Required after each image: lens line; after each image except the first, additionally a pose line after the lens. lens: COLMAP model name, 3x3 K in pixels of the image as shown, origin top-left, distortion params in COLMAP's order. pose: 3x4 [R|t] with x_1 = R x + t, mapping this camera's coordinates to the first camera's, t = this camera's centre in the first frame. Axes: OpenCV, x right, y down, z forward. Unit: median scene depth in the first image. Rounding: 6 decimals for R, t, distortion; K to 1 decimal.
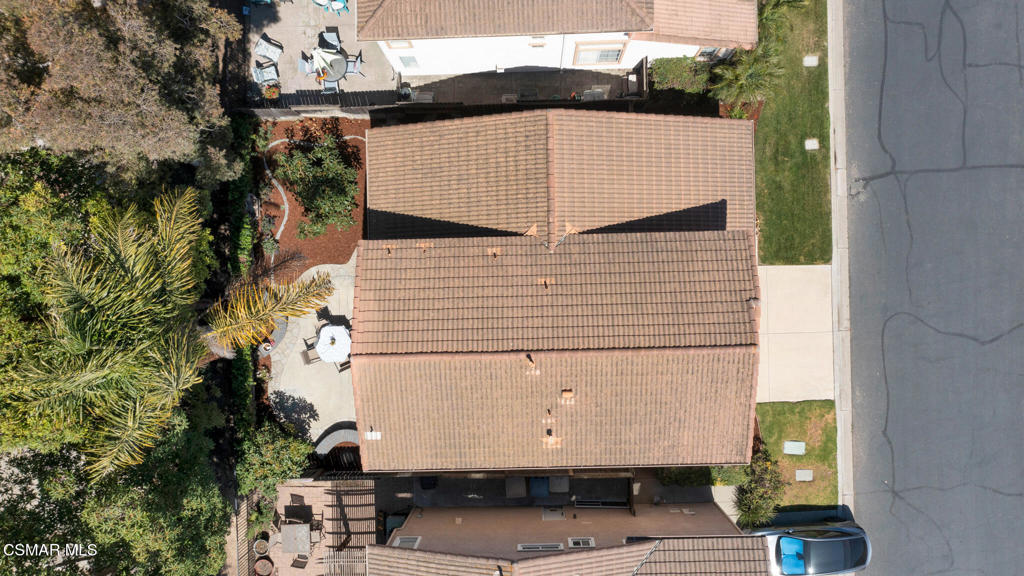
lens RADIAL K [[820.3, 0, 512.0], [0, 820.3, 288.0], [0, 0, 1]] dist [-0.001268, 0.000352]
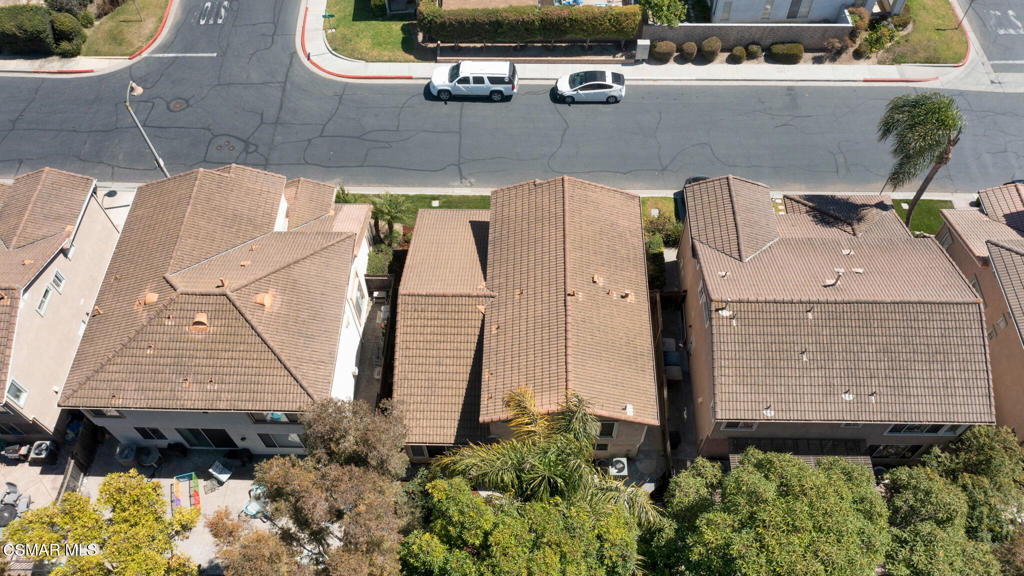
lens RADIAL K [[820.3, 0, 512.0], [0, 820.3, 288.0], [0, 0, 1]] dist [-0.001268, 0.000352]
pose [[0.049329, -0.815559, 0.576568, -0.707462], [0.998695, 0.032618, -0.039305, 0.034501], [0.013249, 0.577754, 0.816103, -0.164941]]
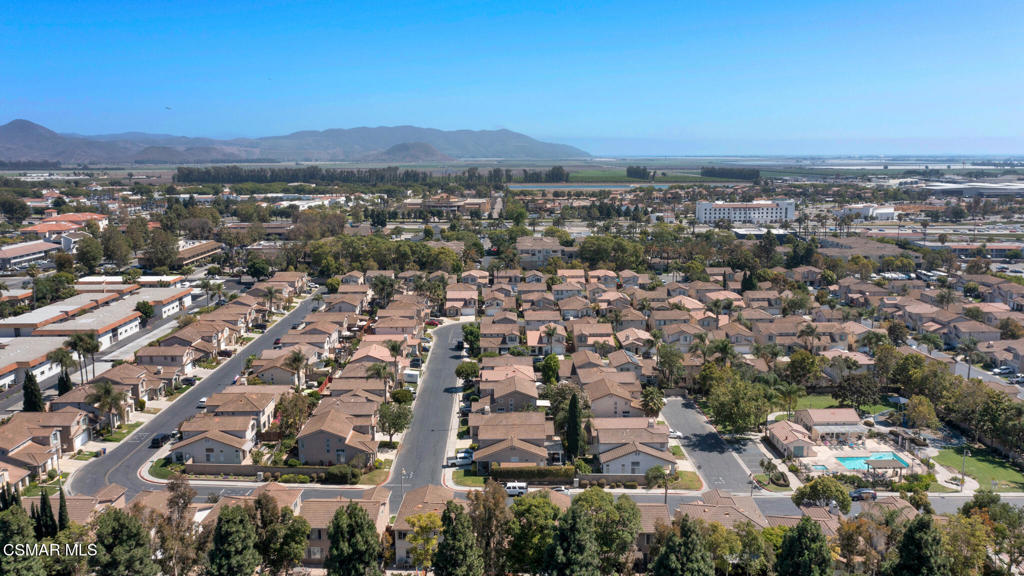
lens RADIAL K [[820.3, 0, 512.0], [0, 820.3, 288.0], [0, 0, 1]] dist [-0.001268, 0.000352]
pose [[0.049879, -0.165419, 0.984961, -3.583944], [0.998750, 0.011481, -0.048649, 0.078111], [-0.003261, 0.986157, 0.165785, -0.851377]]
